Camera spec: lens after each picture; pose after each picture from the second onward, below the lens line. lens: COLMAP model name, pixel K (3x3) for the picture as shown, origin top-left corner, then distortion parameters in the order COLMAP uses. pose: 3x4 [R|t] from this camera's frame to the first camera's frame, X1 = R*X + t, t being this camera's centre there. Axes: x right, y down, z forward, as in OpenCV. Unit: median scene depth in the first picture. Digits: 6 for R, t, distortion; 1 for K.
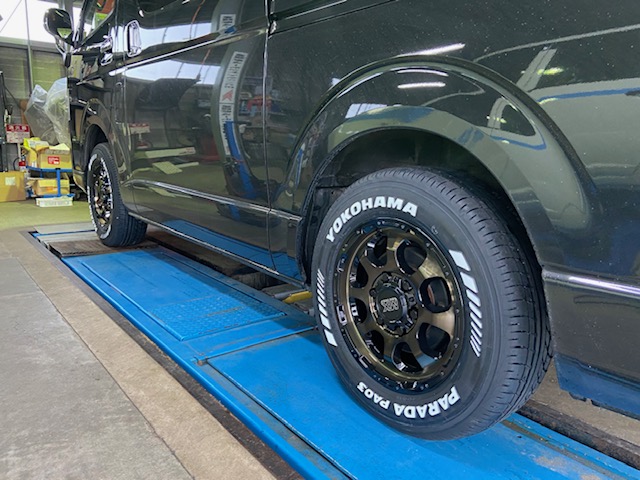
lens RADIAL K [[491.0, 0, 320.0], [0, 491.0, 240.0], [0, 0, 1]] dist [0.144479, -0.190909]
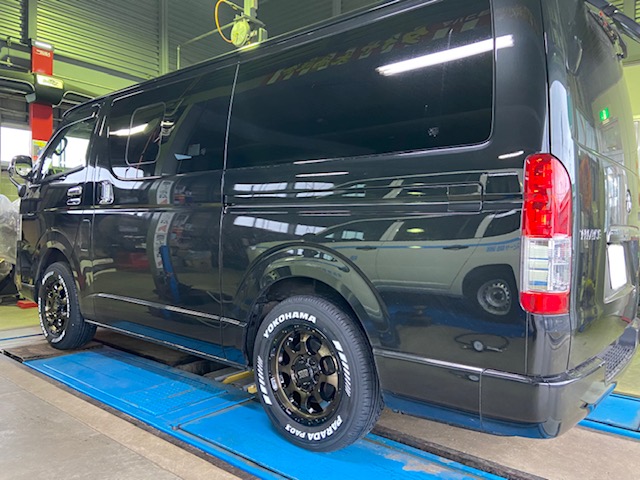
lens RADIAL K [[491.0, 0, 320.0], [0, 491.0, 240.0], [0, 0, 1]] dist [0.144479, -0.190909]
pose [[0.980278, -0.020036, 0.196604, -0.130450], [0.051823, 0.986094, -0.157899, -0.053633], [-0.190706, 0.164973, 0.967685, -0.755945]]
